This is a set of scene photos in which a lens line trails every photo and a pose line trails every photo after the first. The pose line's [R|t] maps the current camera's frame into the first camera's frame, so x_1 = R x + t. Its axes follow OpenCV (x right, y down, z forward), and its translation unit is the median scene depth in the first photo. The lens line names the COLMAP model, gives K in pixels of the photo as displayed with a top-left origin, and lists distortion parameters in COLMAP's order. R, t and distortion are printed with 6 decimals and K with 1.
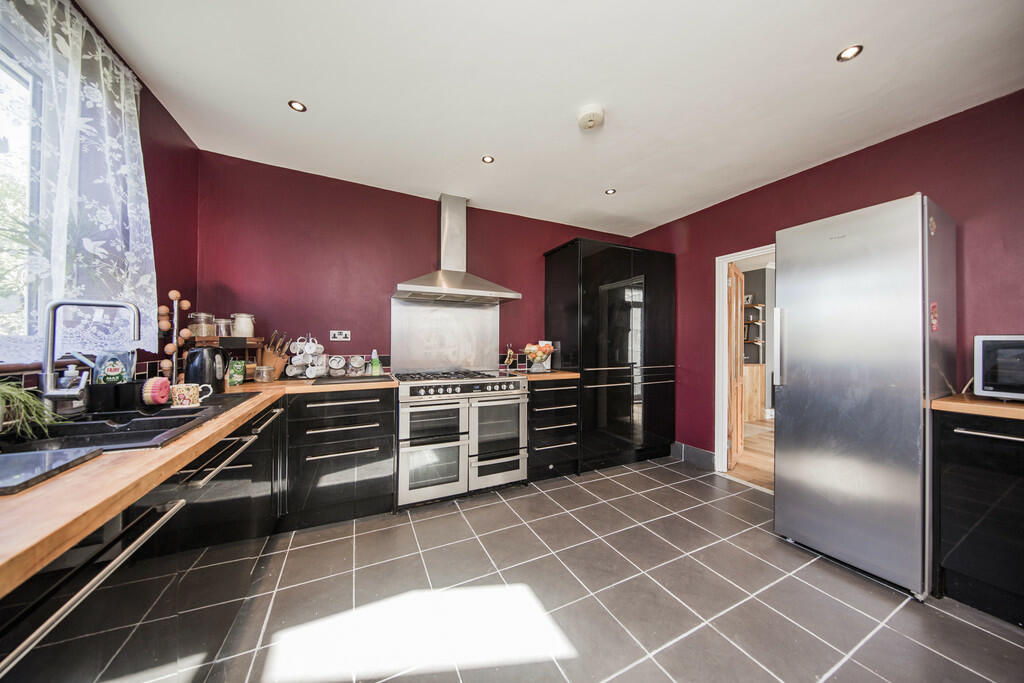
lens RADIAL K [[324.4, 0, 512.0], [0, 324.4, 341.5], [0, 0, 1]] dist [-0.000105, -0.000004]
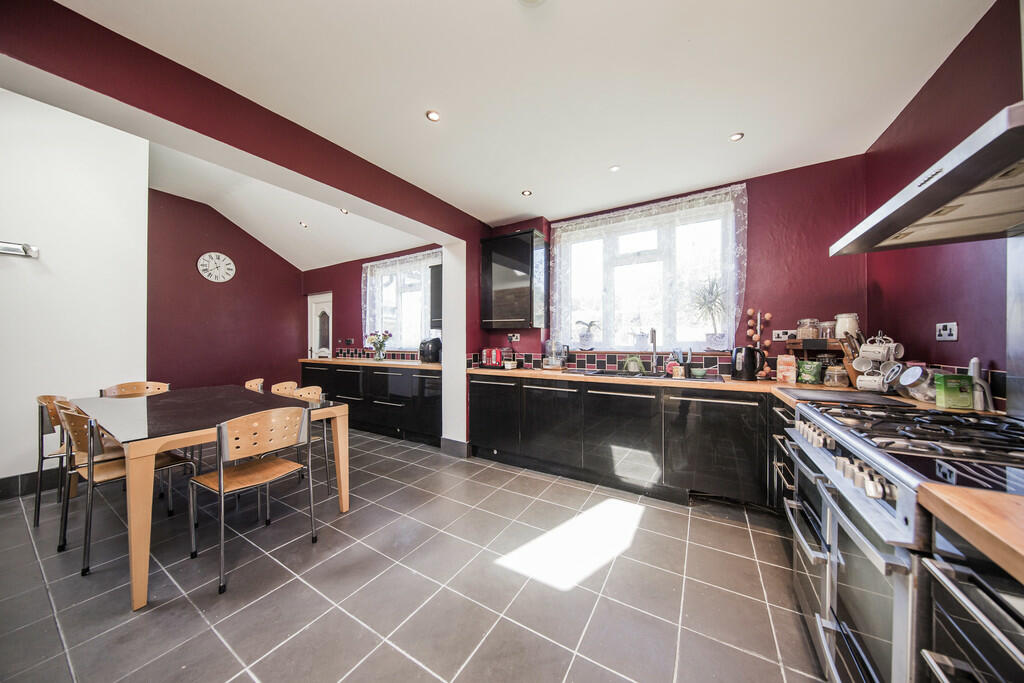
lens RADIAL K [[324.4, 0, 512.0], [0, 324.4, 341.5], [0, 0, 1]] dist [-0.000105, -0.000004]
pose [[-0.836396, -0.008245, -0.548064, 0.570521], [-0.001454, 0.999917, -0.012824, 0.010466], [0.548124, -0.009929, -0.836338, 1.393004]]
